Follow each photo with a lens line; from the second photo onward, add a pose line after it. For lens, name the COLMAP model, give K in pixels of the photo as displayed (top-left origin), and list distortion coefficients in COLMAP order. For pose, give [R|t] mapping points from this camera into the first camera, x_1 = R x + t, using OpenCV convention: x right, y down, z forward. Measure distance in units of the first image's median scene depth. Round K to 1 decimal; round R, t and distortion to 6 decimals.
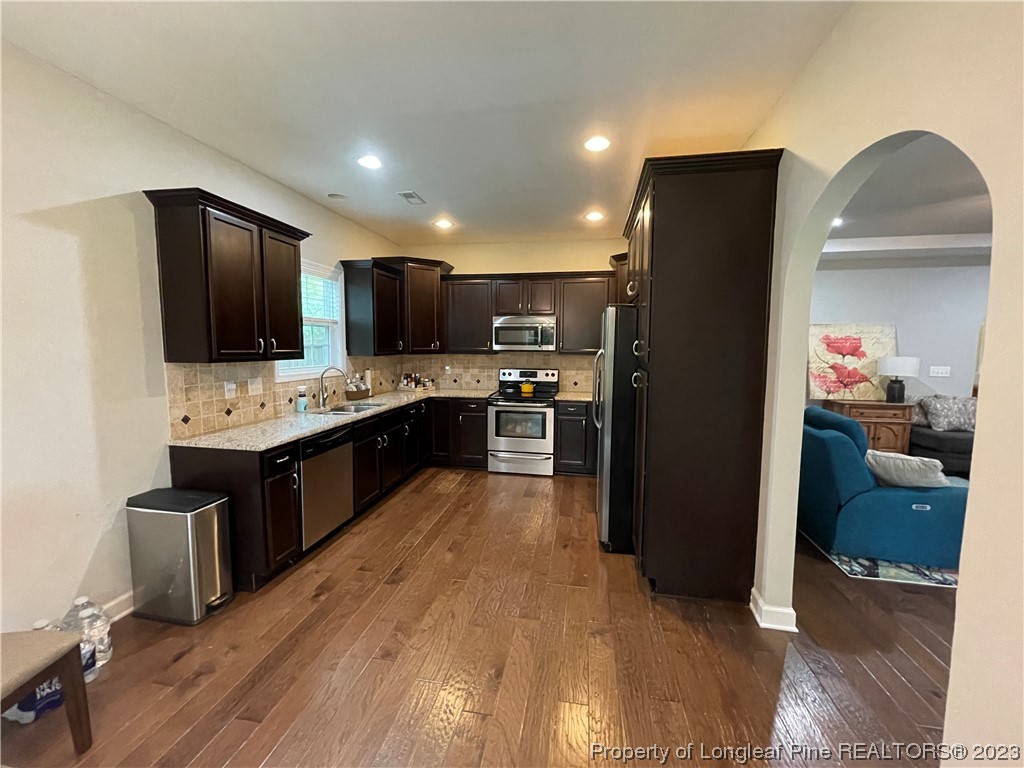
lens RADIAL K [[418.2, 0, 510.8], [0, 418.2, 384.1], [0, 0, 1]] dist [-0.000465, 0.000103]
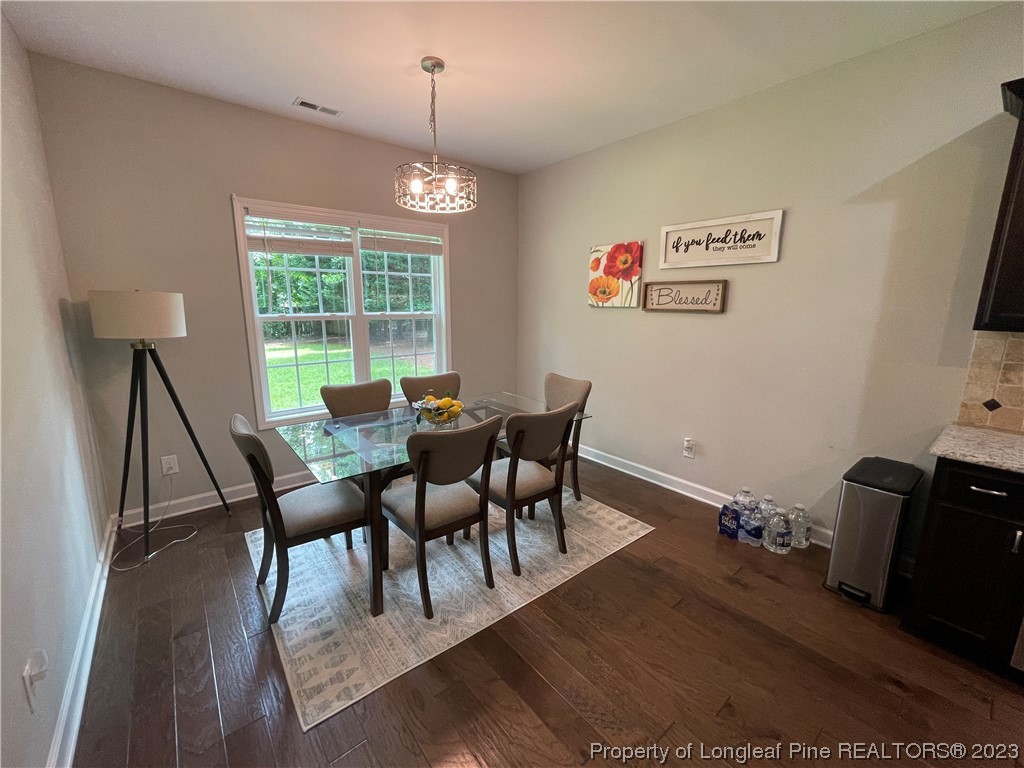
lens RADIAL K [[418.2, 0, 510.8], [0, 418.2, 384.1], [0, 0, 1]] dist [-0.000465, 0.000103]
pose [[-0.647854, 0.138109, -0.749140, 0.209969], [-0.079428, 0.965820, 0.246745, -0.041517], [0.757612, 0.219357, -0.614740, 0.469319]]
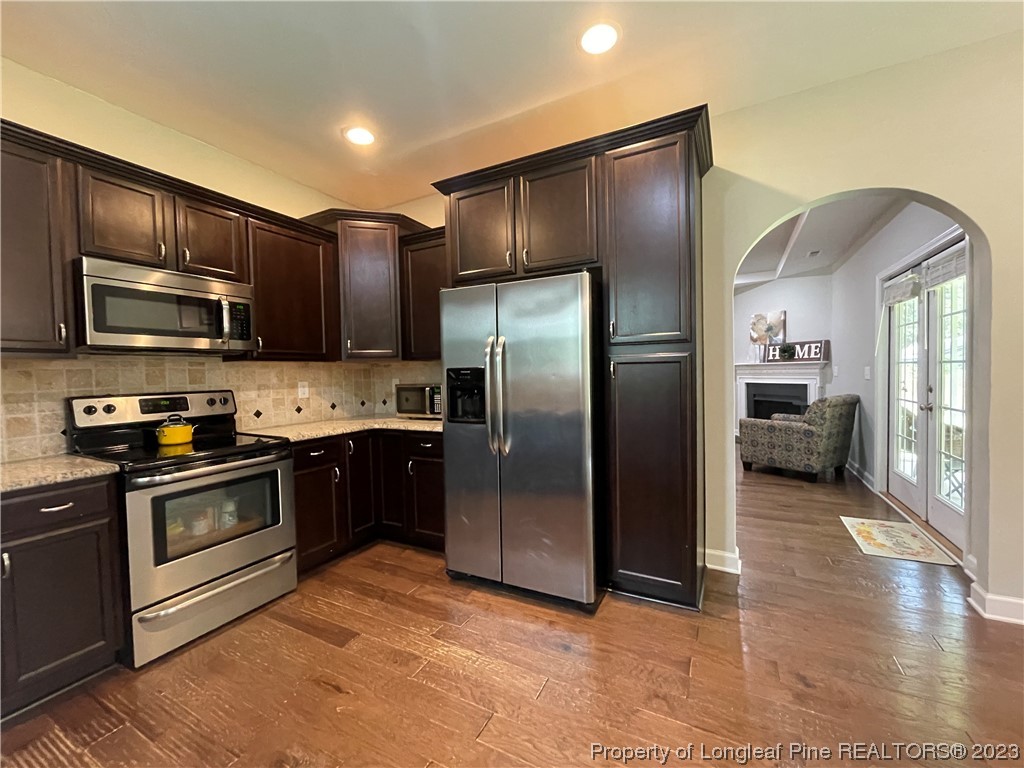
lens RADIAL K [[418.2, 0, 510.8], [0, 418.2, 384.1], [0, 0, 1]] dist [-0.000465, 0.000103]
pose [[0.297991, -0.040402, 0.953713, -0.326564], [0.115923, 0.993241, 0.005856, -0.006067], [-0.947504, 0.108812, 0.300661, 0.599391]]
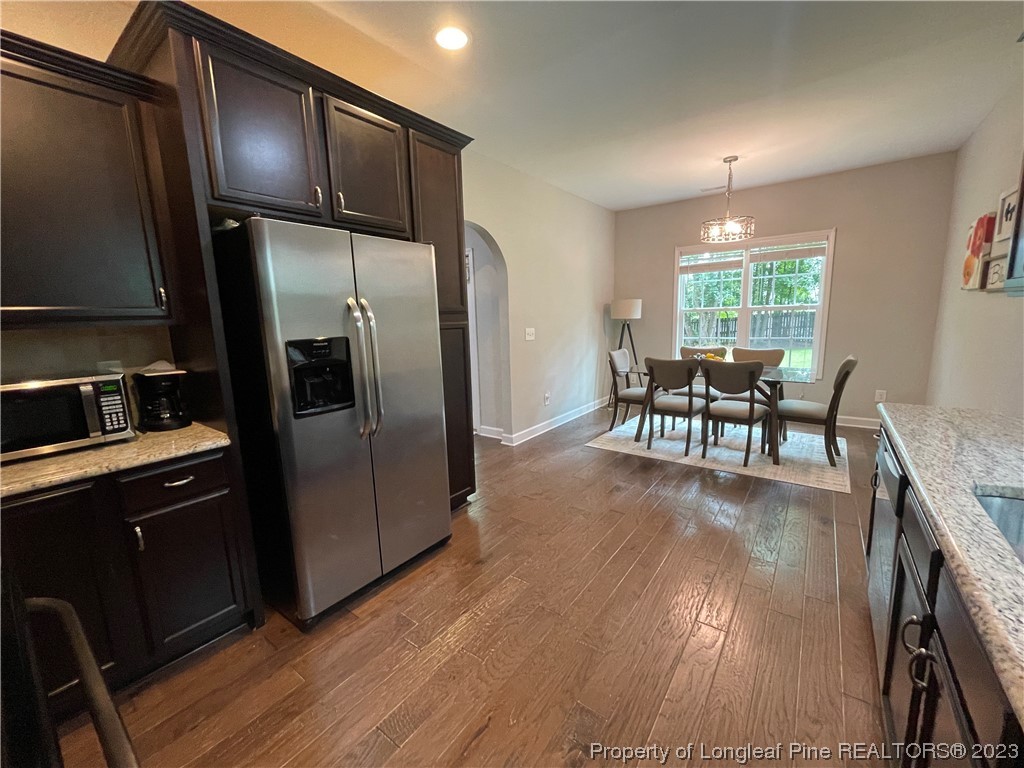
lens RADIAL K [[417.6, 0, 510.4], [0, 417.6, 384.0], [0, 0, 1]] dist [0.002624, 0.000504]
pose [[-0.895136, -0.051061, 0.442859, -0.167299], [0.067096, 0.966671, 0.247073, -0.075229], [-0.440715, 0.250878, -0.861876, 1.089844]]
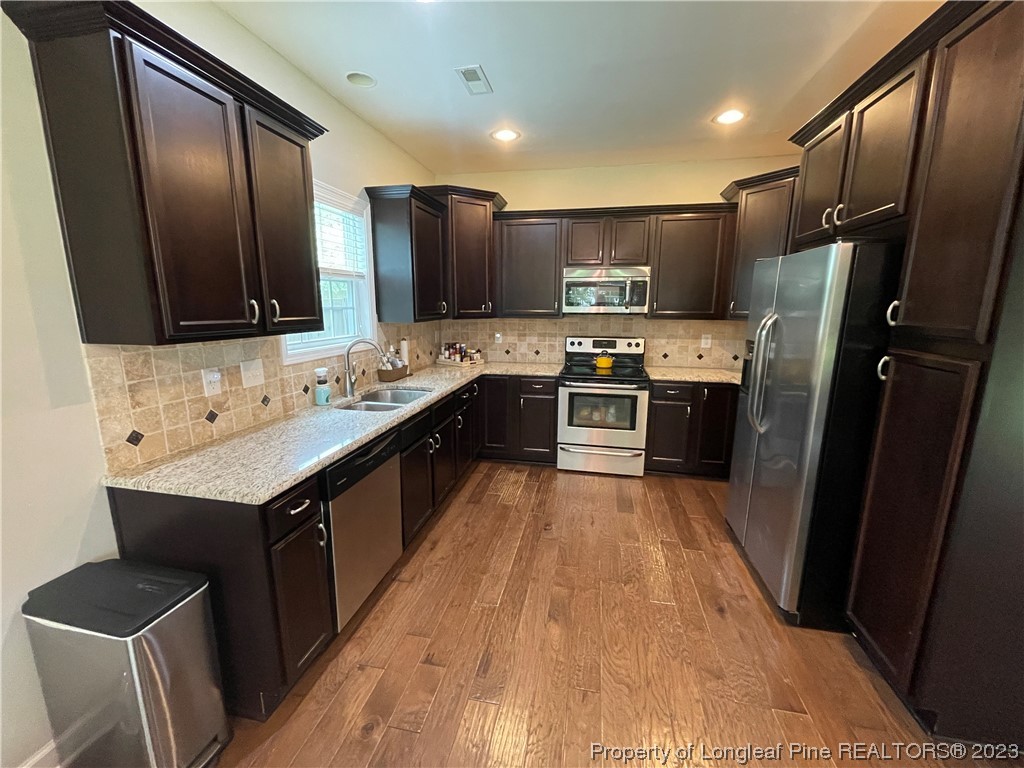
lens RADIAL K [[417.6, 0, 510.4], [0, 417.6, 384.0], [0, 0, 1]] dist [0.002624, 0.000504]
pose [[0.999728, 0.000967, -0.023312, -0.135939], [0.001262, 0.995439, 0.095393, -0.028374], [0.023298, -0.095396, 0.995167, 0.252482]]
